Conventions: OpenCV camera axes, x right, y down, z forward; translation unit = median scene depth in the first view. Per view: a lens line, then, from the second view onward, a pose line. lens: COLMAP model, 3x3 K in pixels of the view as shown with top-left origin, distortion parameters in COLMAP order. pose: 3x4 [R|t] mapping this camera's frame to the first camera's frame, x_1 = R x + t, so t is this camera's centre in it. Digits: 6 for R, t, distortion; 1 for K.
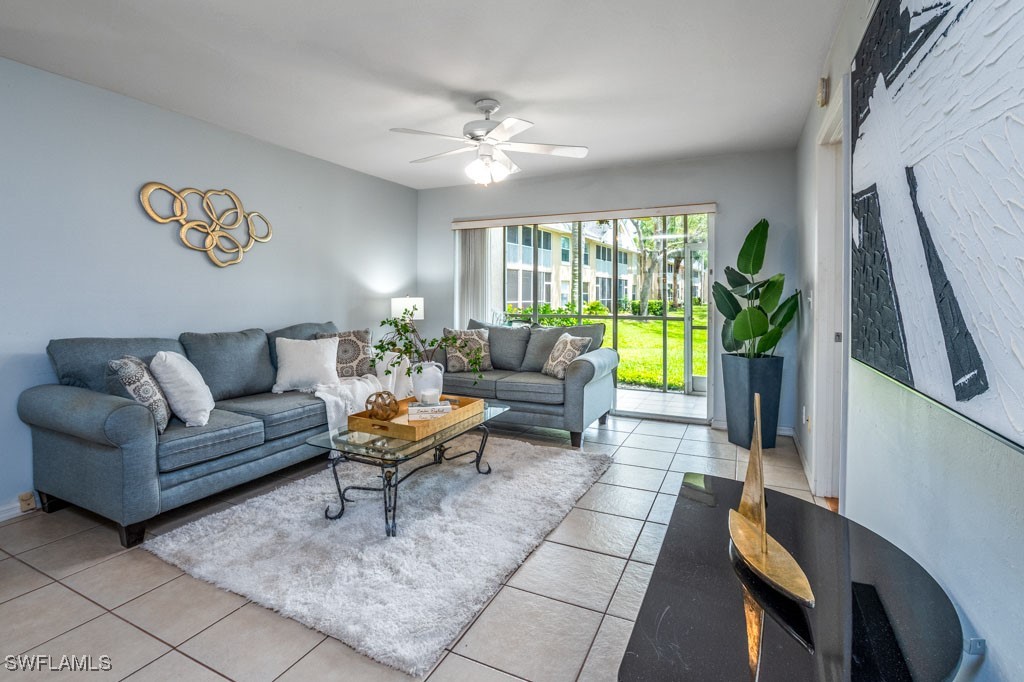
lens RADIAL K [[485.0, 0, 486.6], [0, 485.0, 303.5], [0, 0, 1]] dist [-0.031480, 0.008053]
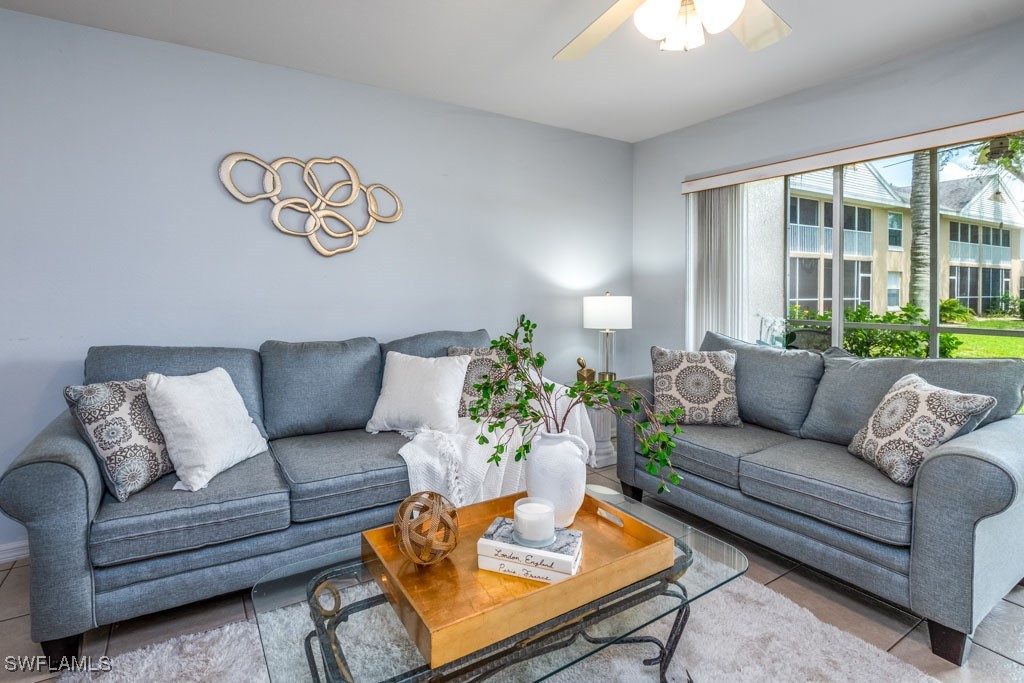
lens RADIAL K [[471.1, 0, 475.3], [0, 471.1, 293.5], [0, 0, 1]] dist [-0.019585, 0.001203]
pose [[0.840607, 0.007669, -0.541591, 0.056567], [-0.012729, 0.999903, -0.005598, -0.013458], [0.541496, 0.011600, 0.840624, 0.456831]]
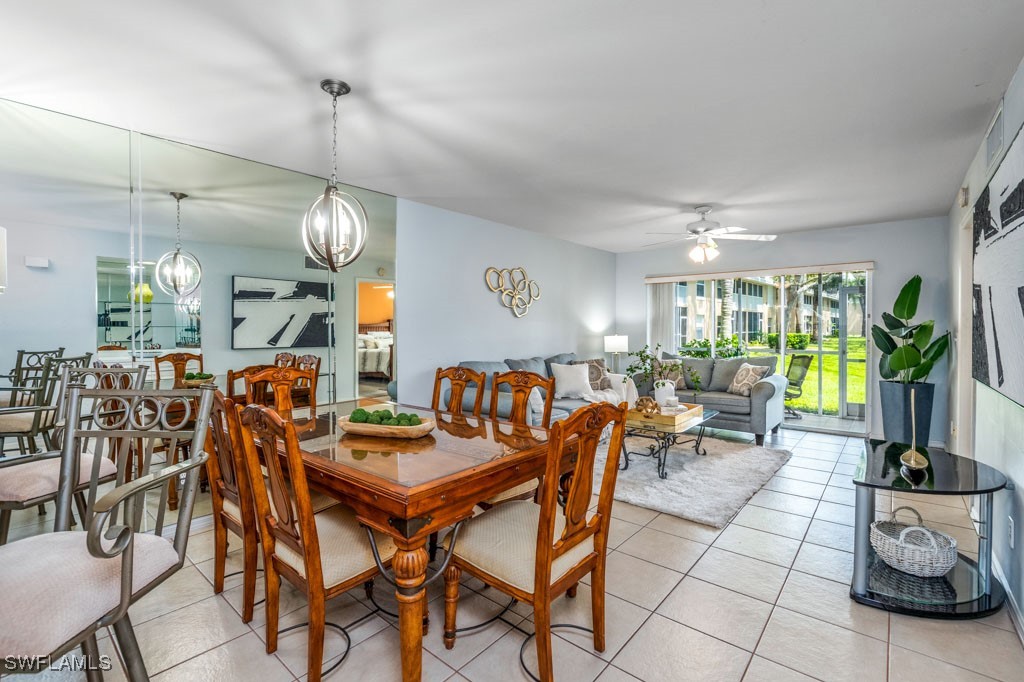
lens RADIAL K [[456.9, 0, 508.3], [0, 456.9, 336.8], [0, 0, 1]] dist [-0.024310, 0.000356]
pose [[0.975545, 0.002509, -0.219786, -0.239476], [-0.001899, 0.999994, 0.002985, -0.016063], [0.219792, -0.002495, 0.975544, -0.432225]]
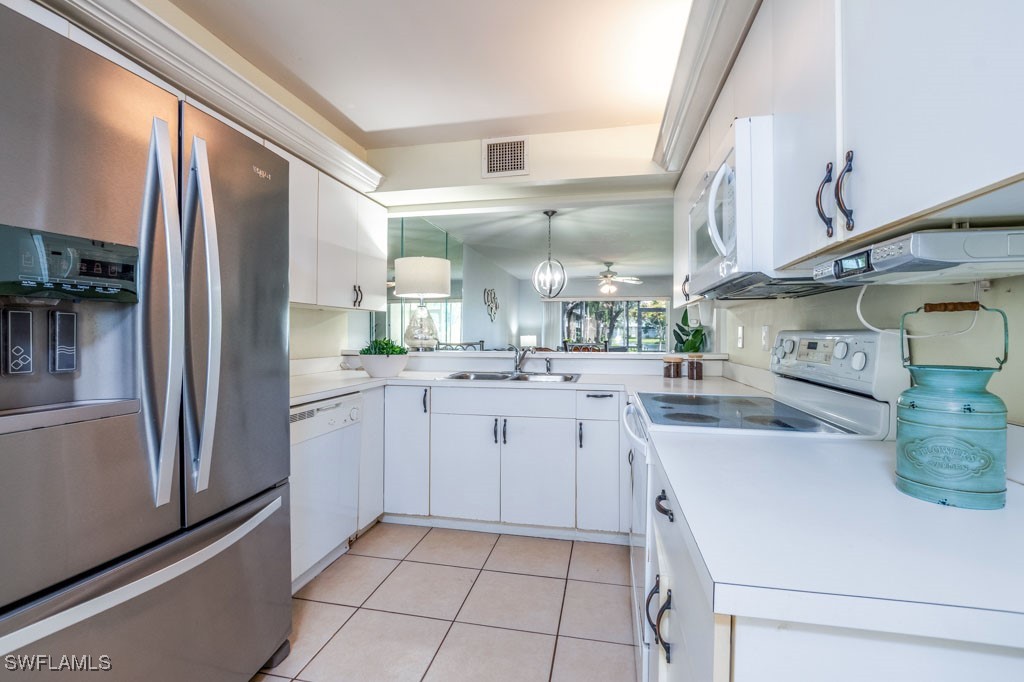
lens RADIAL K [[456.9, 0, 508.3], [0, 456.9, 336.8], [0, 0, 1]] dist [-0.024310, 0.000356]
pose [[0.962335, 0.007415, 0.271765, -1.086591], [-0.003996, 0.999906, -0.013135, 0.027052], [-0.271837, 0.011554, 0.962274, -1.132999]]
